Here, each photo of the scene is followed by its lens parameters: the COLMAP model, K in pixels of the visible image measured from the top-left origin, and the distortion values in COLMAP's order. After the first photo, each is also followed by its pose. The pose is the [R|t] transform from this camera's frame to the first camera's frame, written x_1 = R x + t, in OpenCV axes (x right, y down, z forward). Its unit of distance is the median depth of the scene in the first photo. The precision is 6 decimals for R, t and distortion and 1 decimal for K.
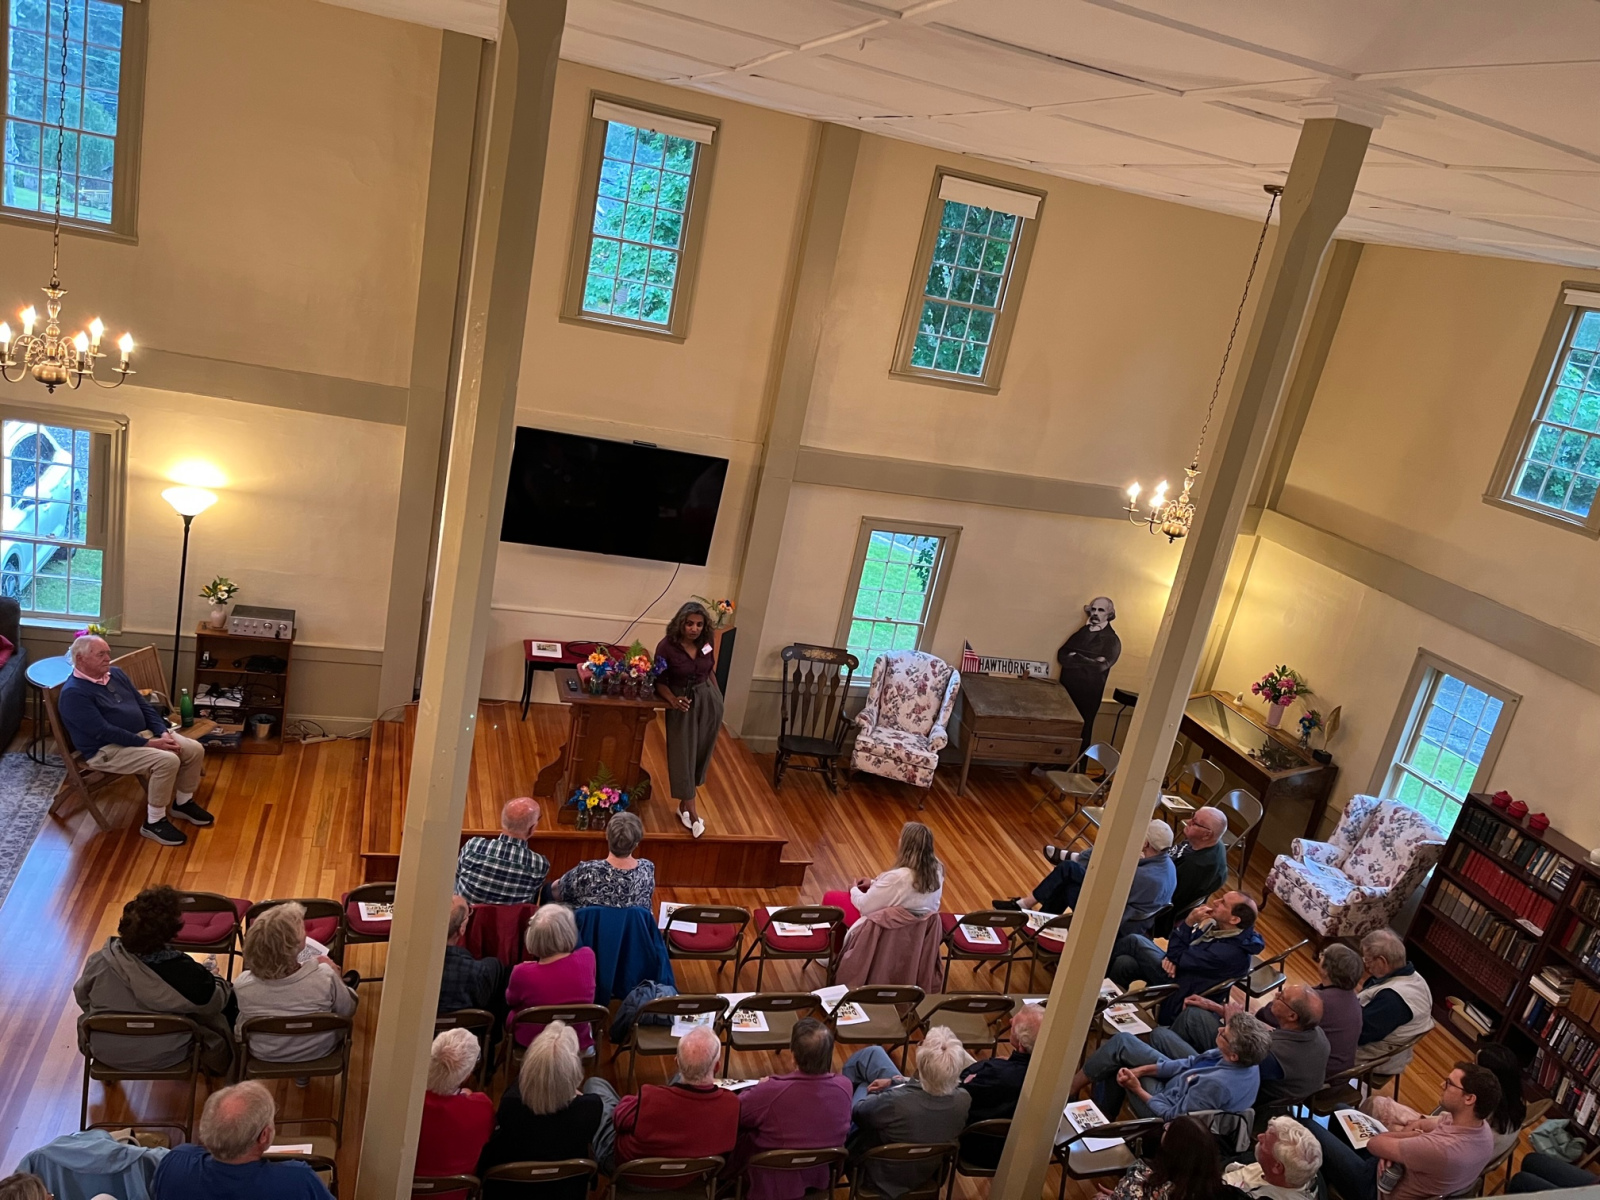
lens RADIAL K [[1214.9, 0, 820.1], [0, 1214.9, 600.8], [0, 0, 1]] dist [0.104209, -0.145648]
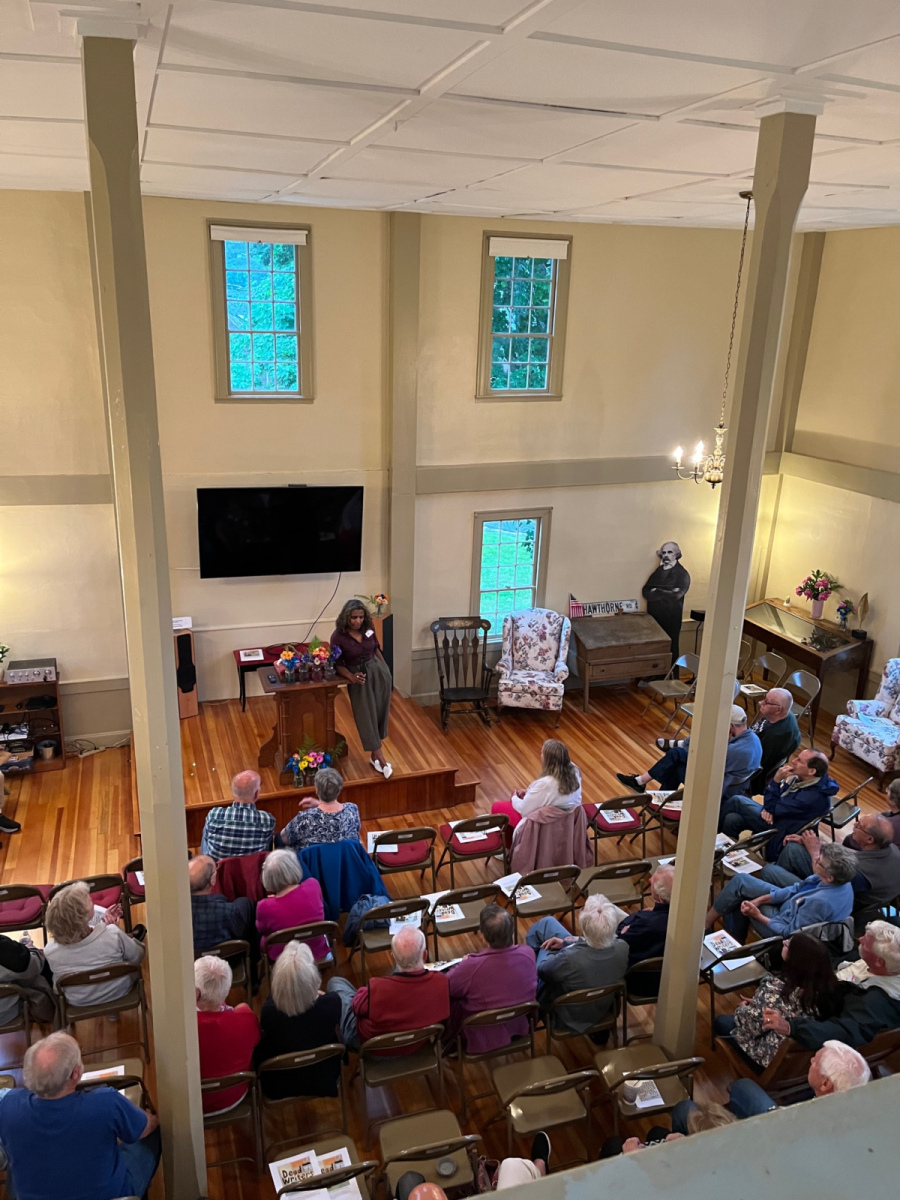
lens RADIAL K [[911.8, 0, 445.1], [0, 911.8, 602.4], [0, 0, 1]] dist [0.102464, -0.142850]
pose [[0.984964, -0.171259, -0.022699, 0.012799], [0.171611, 0.985057, 0.014557, 0.006807], [0.019866, -0.018234, 0.999636, 0.036159]]
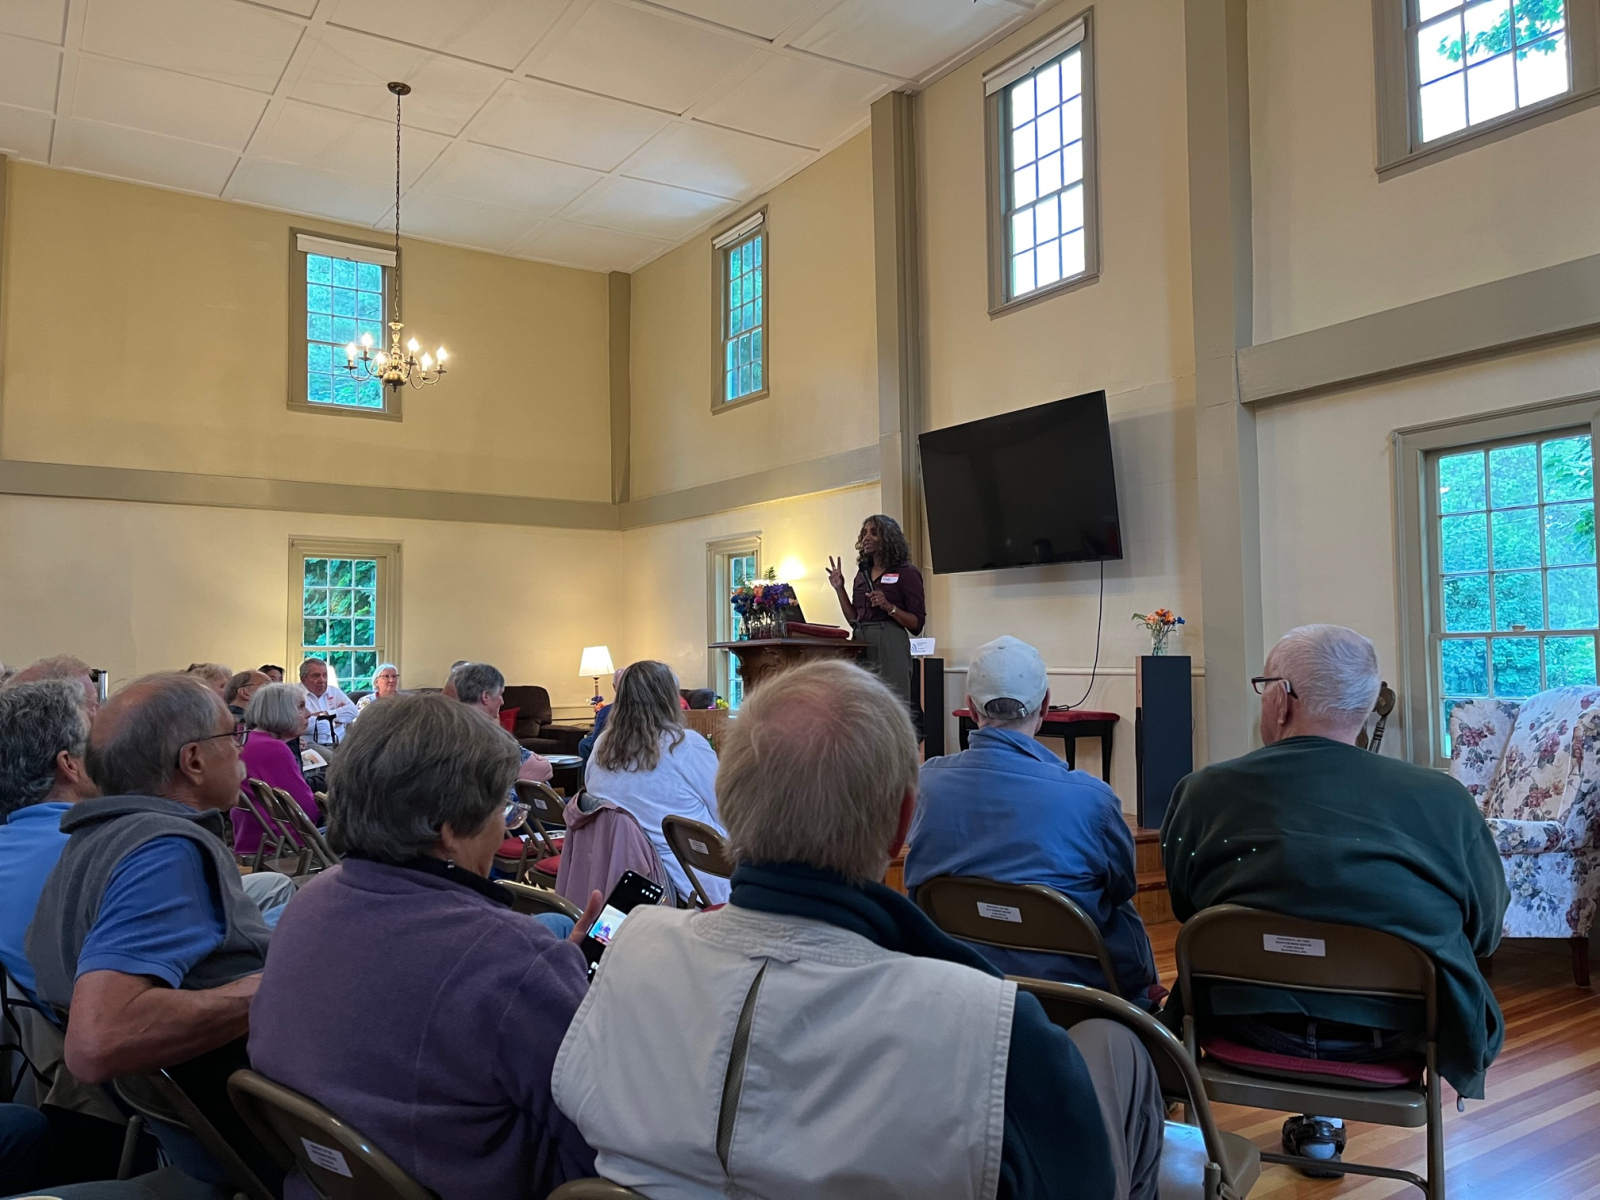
lens RADIAL K [[1215.8, 0, 809.3], [0, 1215.8, 592.2], [0, 0, 1]] dist [0.102464, -0.142850]
pose [[0.279975, -0.250665, -0.926704, 0.575893], [-0.215229, 0.924348, -0.315052, 0.285692], [0.935570, 0.287660, 0.204844, 0.845033]]
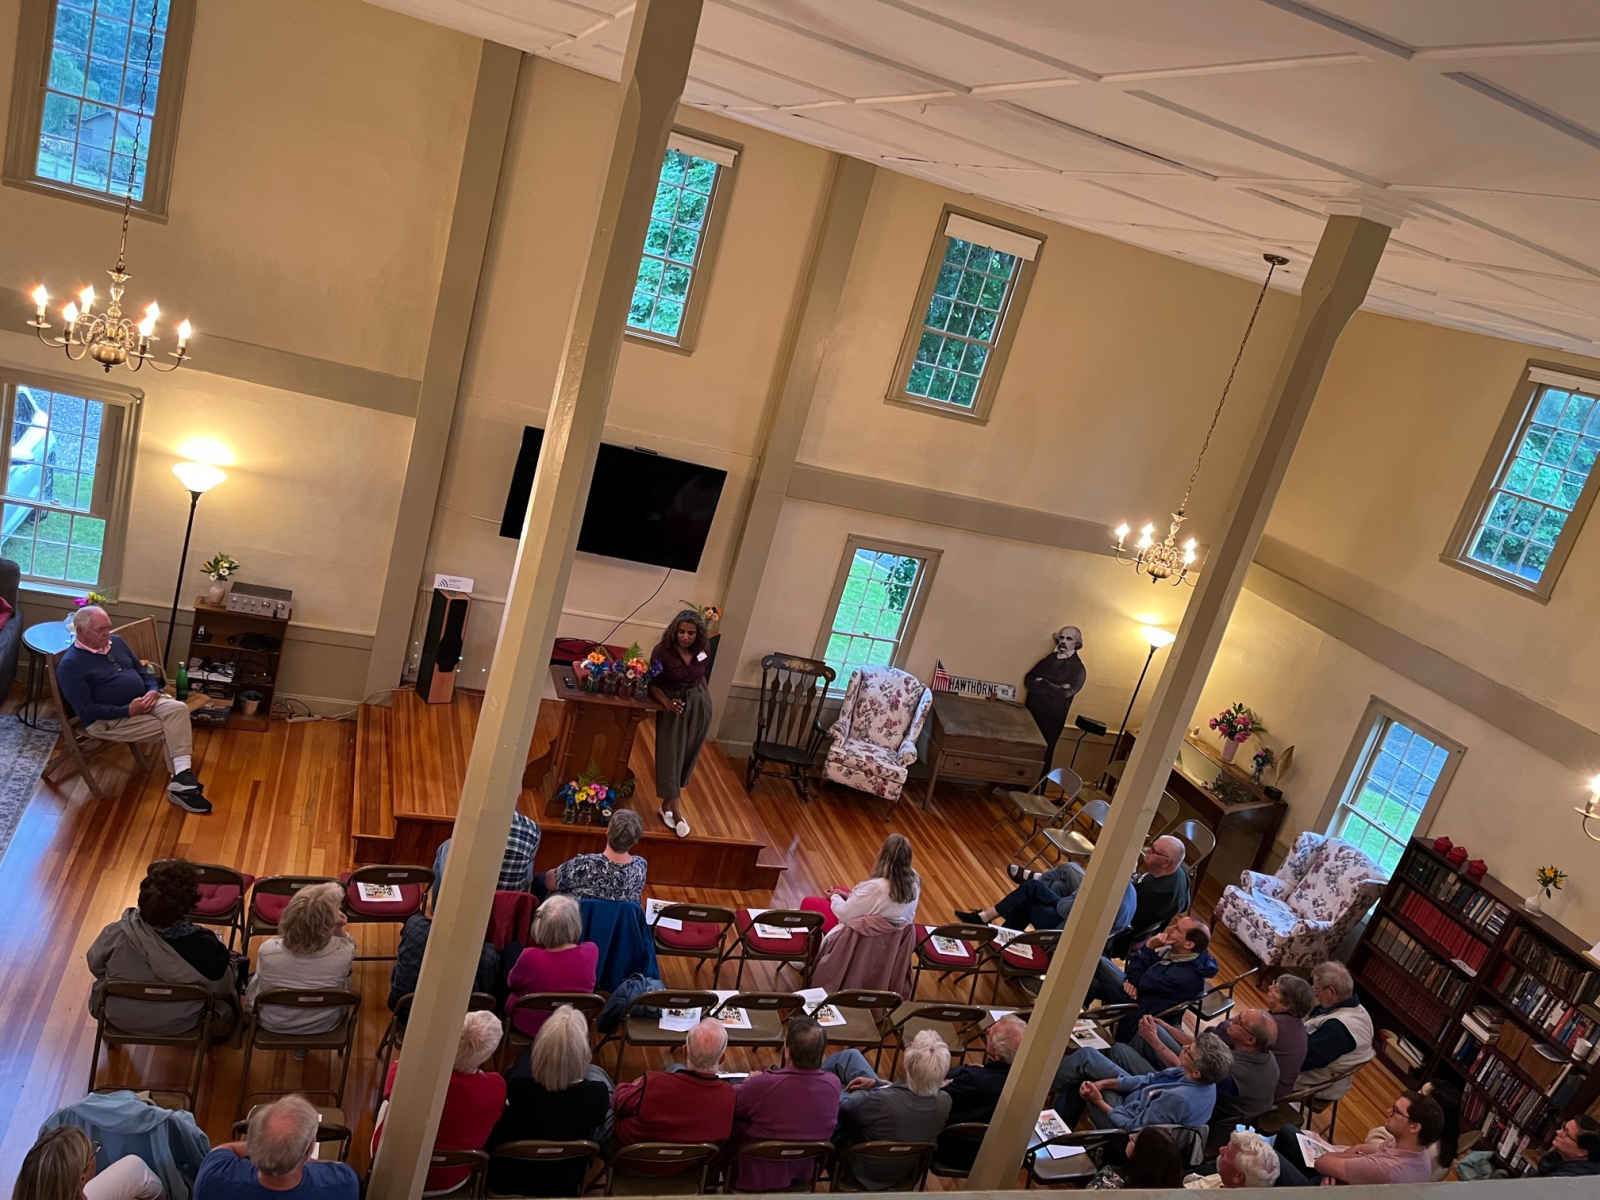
lens RADIAL K [[1215.8, 0, 809.3], [0, 1215.8, 592.2], [0, 0, 1]] dist [0.102464, -0.142850]
pose [[0.997103, 0.064808, 0.039826, -0.046351], [-0.064381, 0.997854, -0.011916, -0.007243], [-0.040512, 0.009318, 0.999136, -0.036059]]
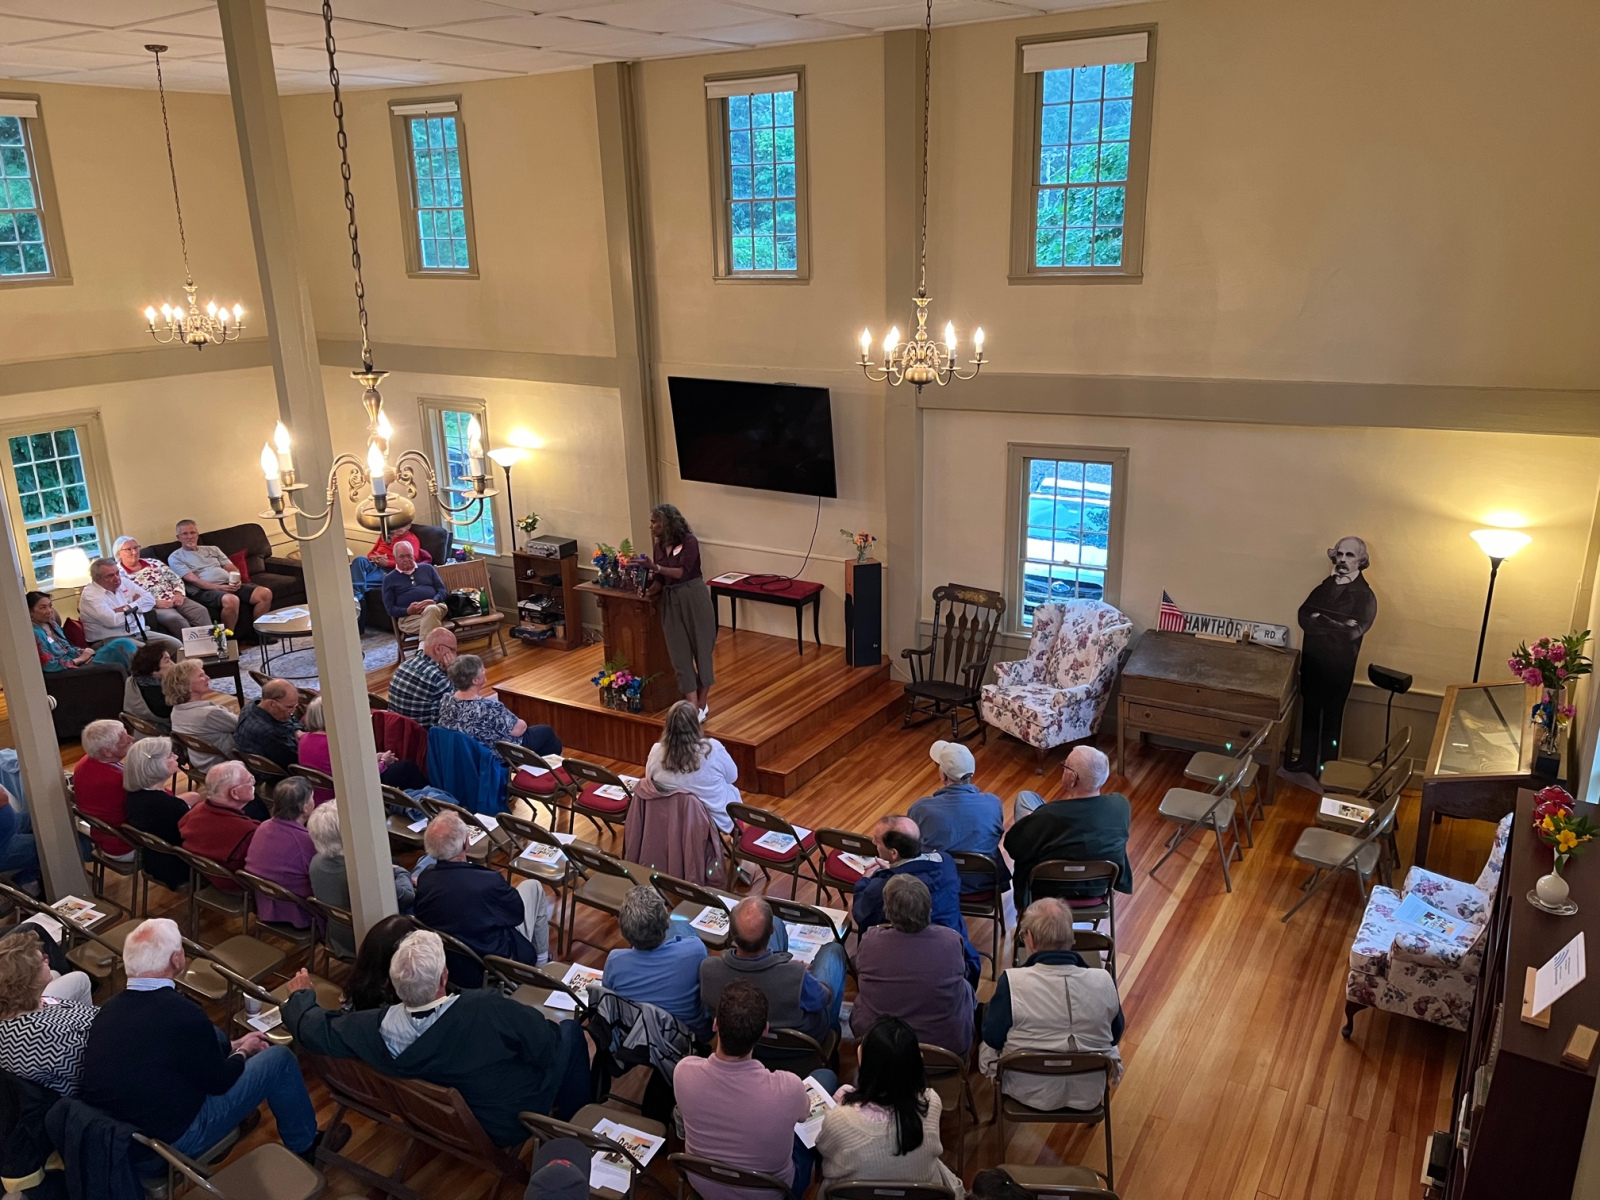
lens RADIAL K [[1215.8, 0, 809.3], [0, 1215.8, 592.2], [0, 0, 1]] dist [0.102464, -0.142850]
pose [[0.656312, 0.007955, -0.754448, 0.794762], [-0.068938, 0.996394, -0.049464, 0.122677], [0.751334, 0.084474, 0.654493, 0.384016]]
